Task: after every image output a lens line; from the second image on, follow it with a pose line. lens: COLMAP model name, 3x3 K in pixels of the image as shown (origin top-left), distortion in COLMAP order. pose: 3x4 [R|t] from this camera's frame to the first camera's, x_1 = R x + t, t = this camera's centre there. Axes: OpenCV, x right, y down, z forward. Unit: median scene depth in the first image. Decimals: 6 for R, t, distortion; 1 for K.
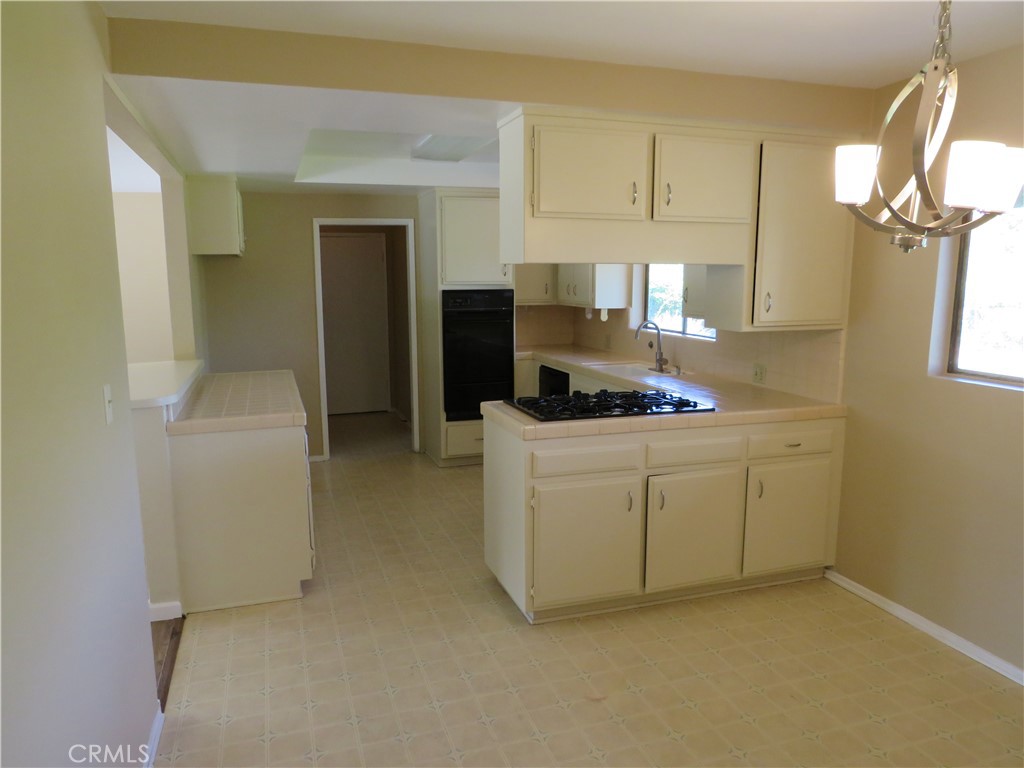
lens RADIAL K [[742.8, 0, 505.0], [0, 742.8, 377.3], [0, 0, 1]] dist [-0.003692, 0.011180]
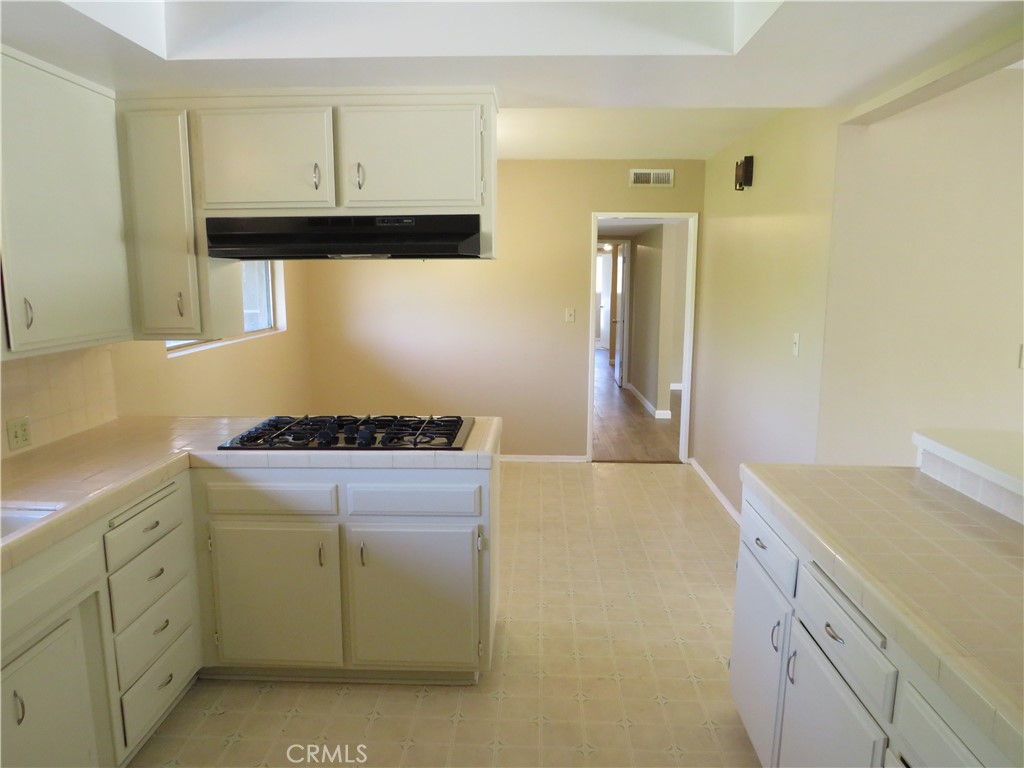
lens RADIAL K [[742.8, 0, 511.8], [0, 742.8, 386.5], [0, 0, 1]] dist [-0.003692, 0.011180]
pose [[-0.940260, -0.052483, 0.336387, -0.210490], [0.048496, 0.957325, 0.284917, -0.168091], [-0.336985, 0.284210, -0.897589, 1.195678]]
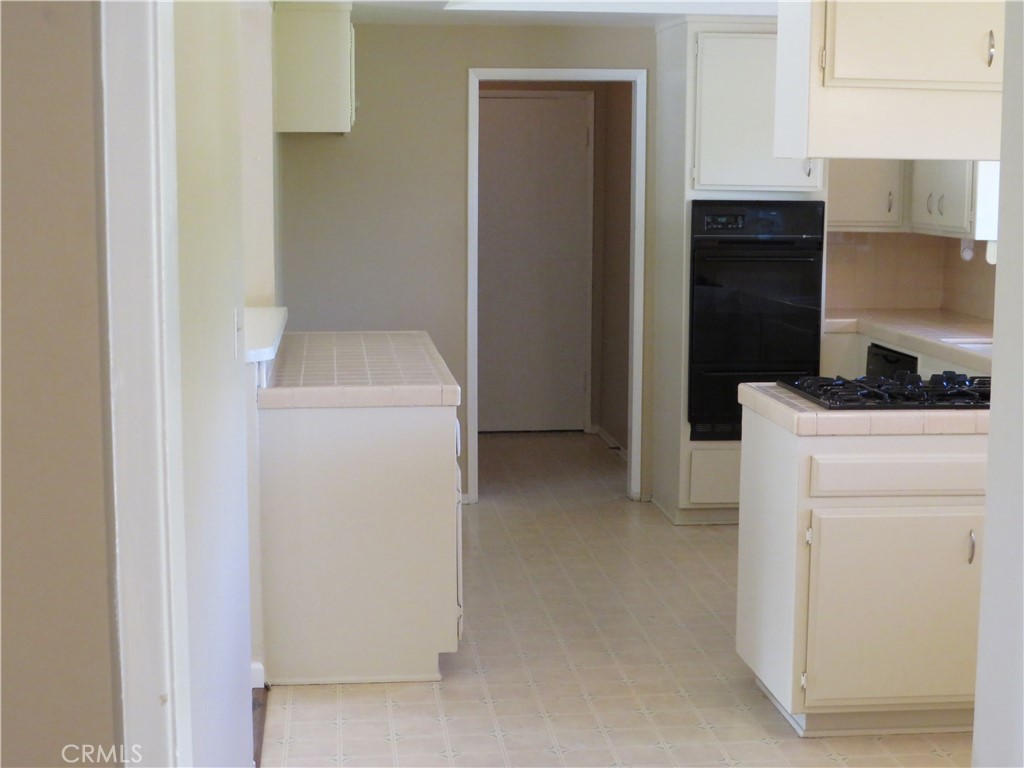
lens RADIAL K [[1687.5, 0, 521.9], [0, 1687.5, 383.5], [0, 0, 1]] dist [-0.023408, 0.000000]
pose [[0.980406, 0.039918, -0.192901, 0.044044], [-0.042179, 0.999081, -0.007624, 0.038308], [0.192420, 0.015611, 0.981189, -0.287407]]
